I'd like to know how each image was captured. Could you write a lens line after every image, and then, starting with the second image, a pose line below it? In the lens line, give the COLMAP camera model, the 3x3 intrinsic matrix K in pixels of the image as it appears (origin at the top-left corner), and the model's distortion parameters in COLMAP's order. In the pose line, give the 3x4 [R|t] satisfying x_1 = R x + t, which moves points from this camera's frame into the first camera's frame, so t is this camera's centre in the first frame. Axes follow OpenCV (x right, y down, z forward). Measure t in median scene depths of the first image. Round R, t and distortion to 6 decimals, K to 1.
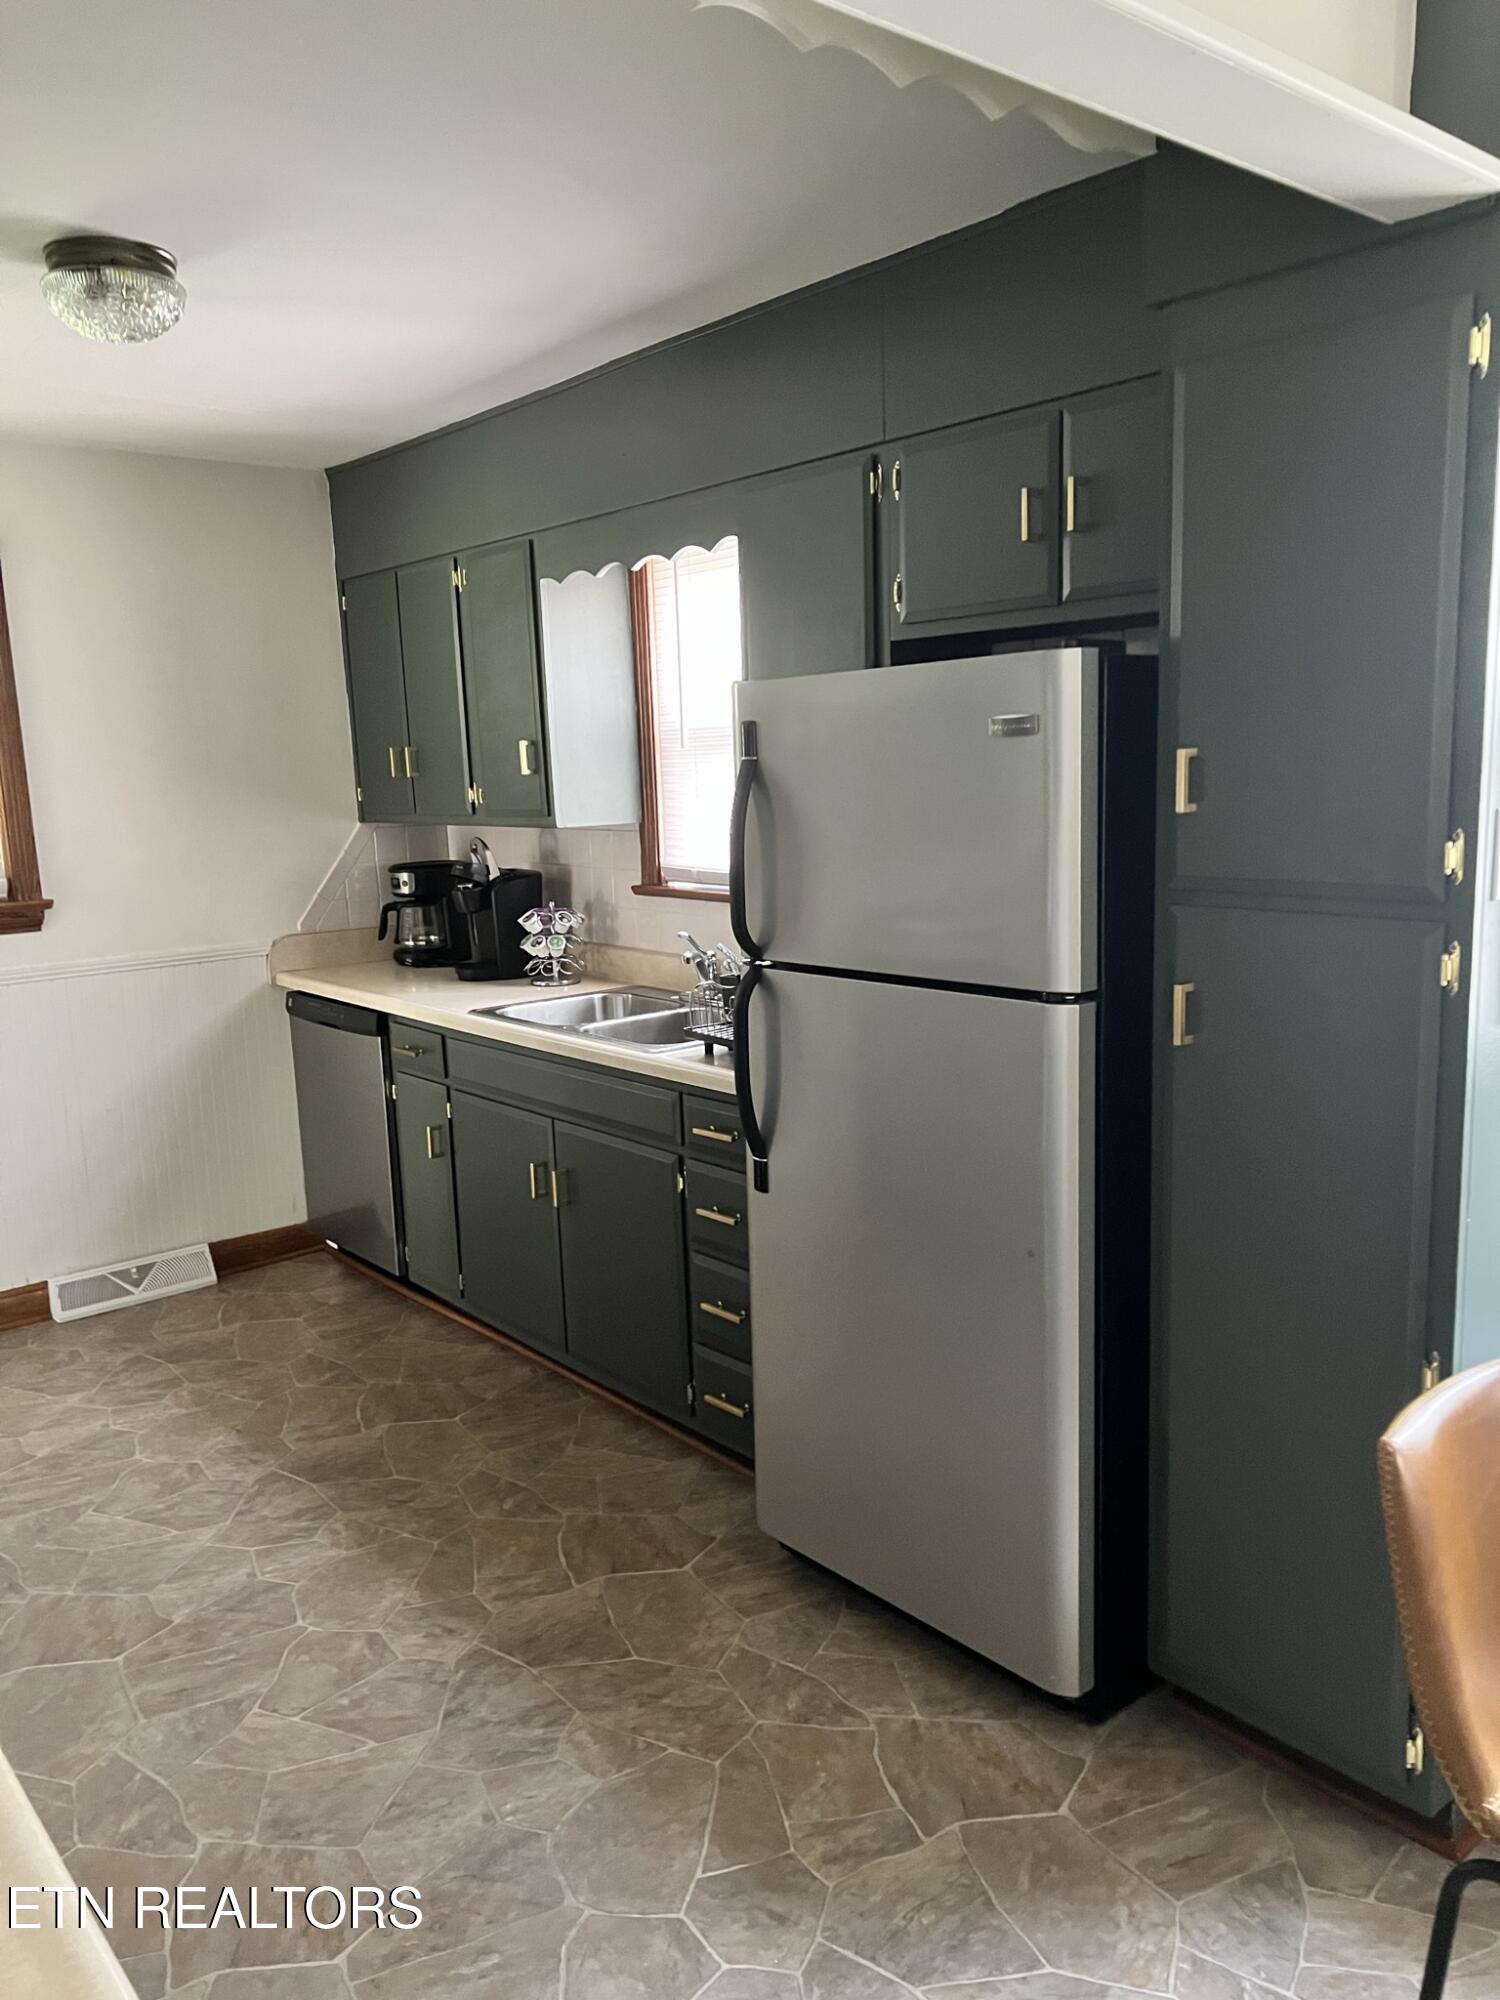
lens RADIAL K [[1495.9, 0, 754.5], [0, 1495.9, 1008.0], [0, 0, 1]] dist [0.051899, -0.059957]
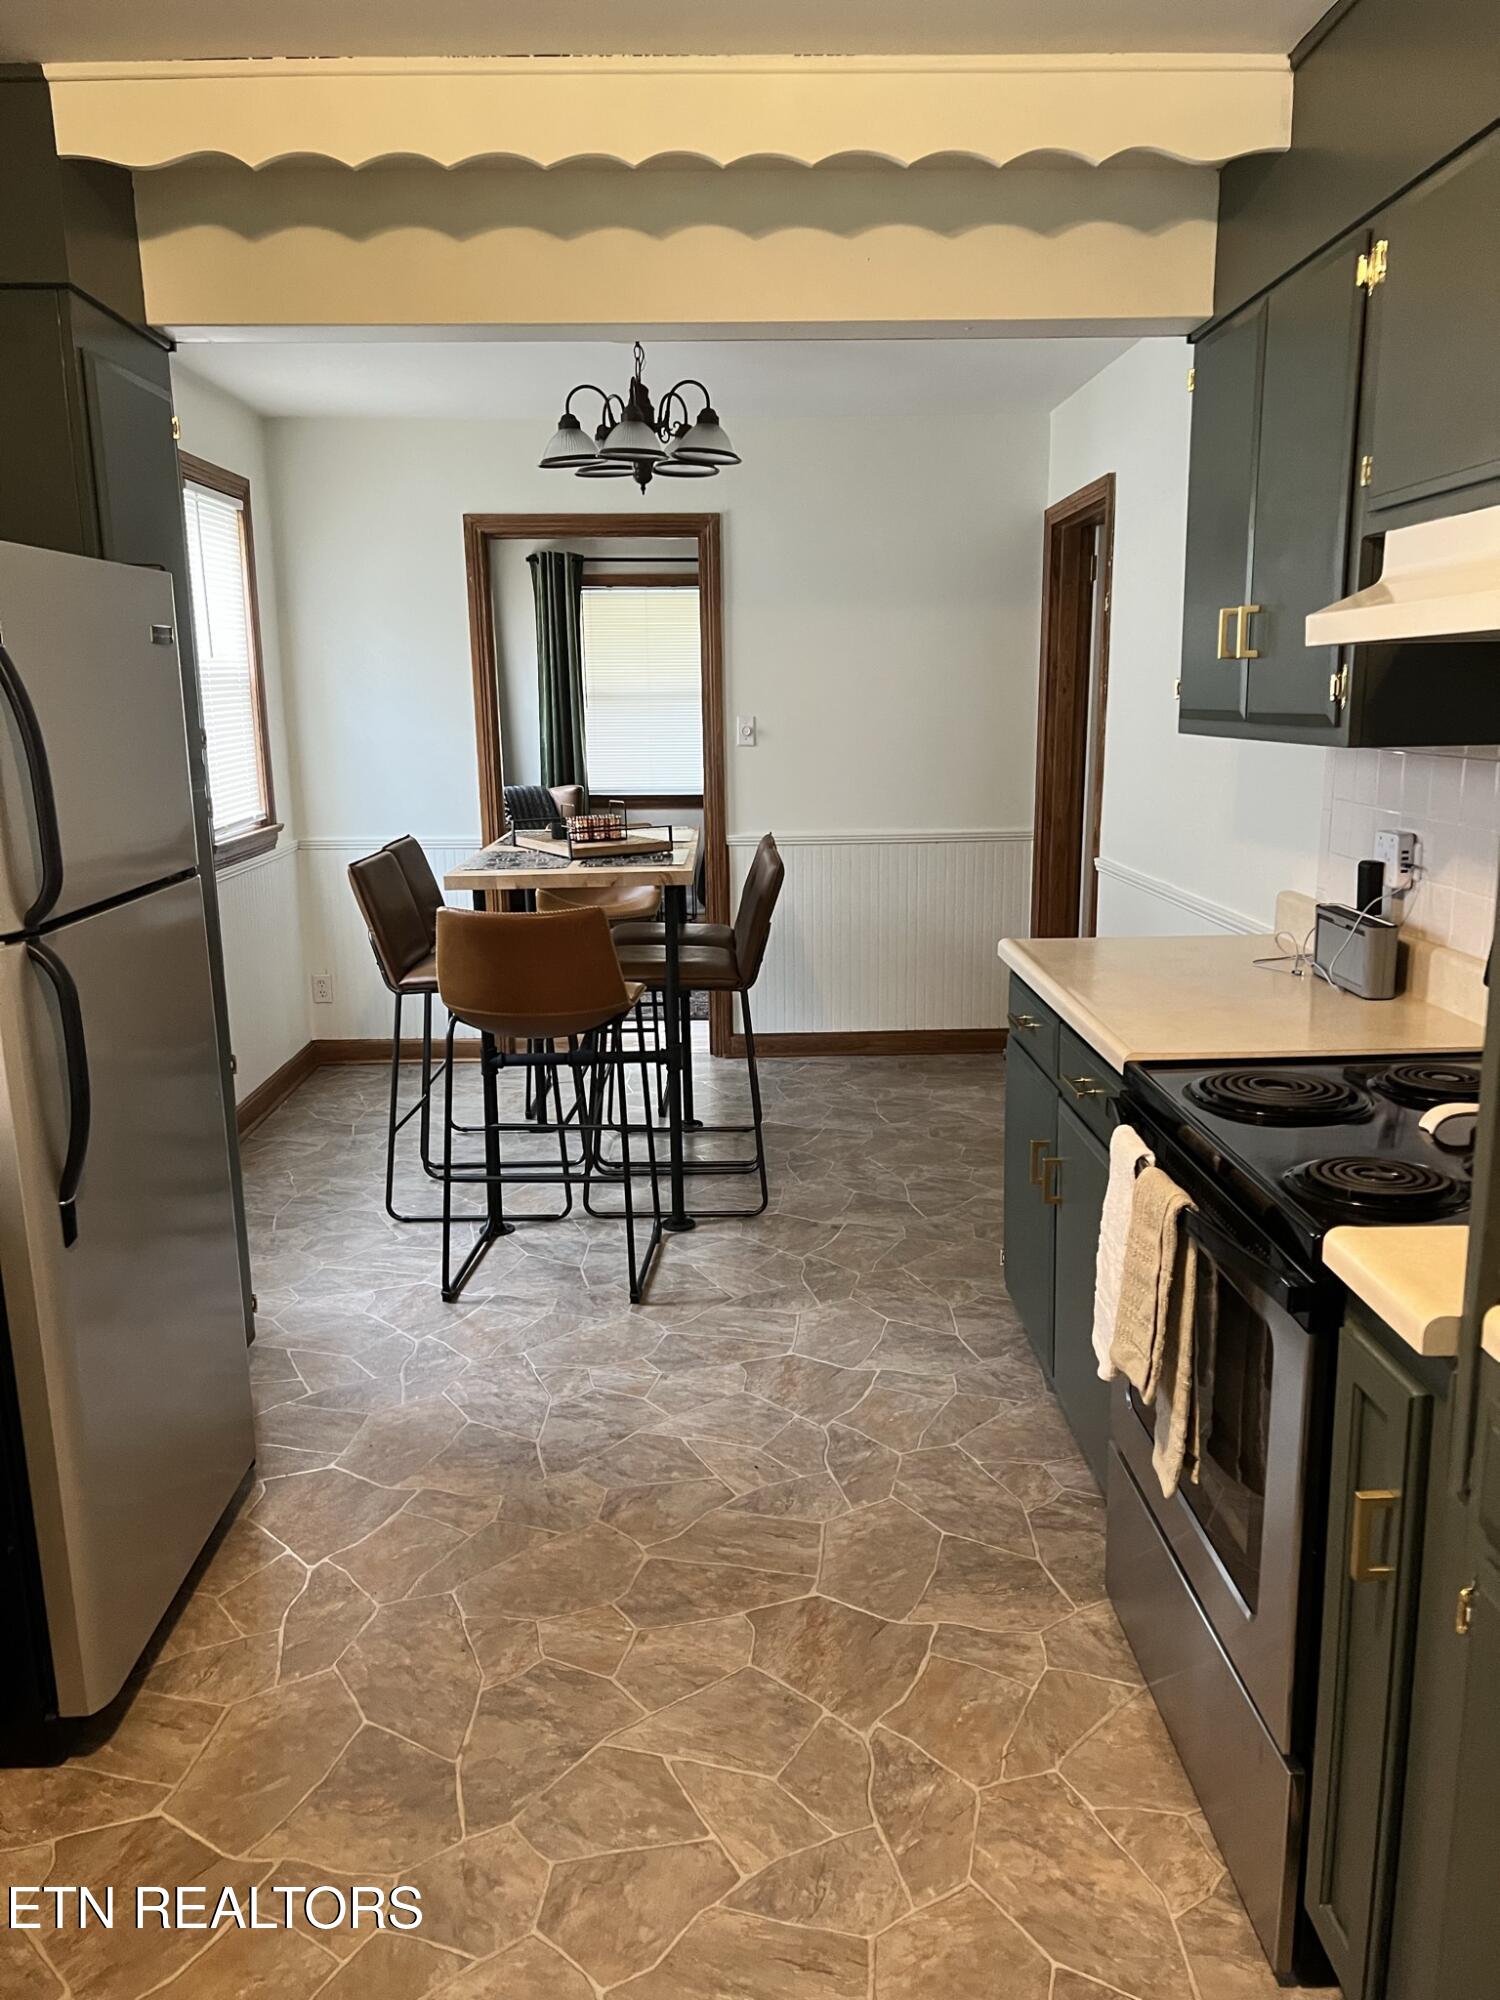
lens RADIAL K [[1495.9, 0, 757.5], [0, 1495.9, 1003.1], [0, 0, 1]] dist [0.051899, -0.059957]
pose [[-0.781180, -0.085574, 0.618413, -0.675381], [0.143552, 0.939398, 0.311326, -0.163193], [-0.607577, 0.331976, -0.721555, 1.228919]]
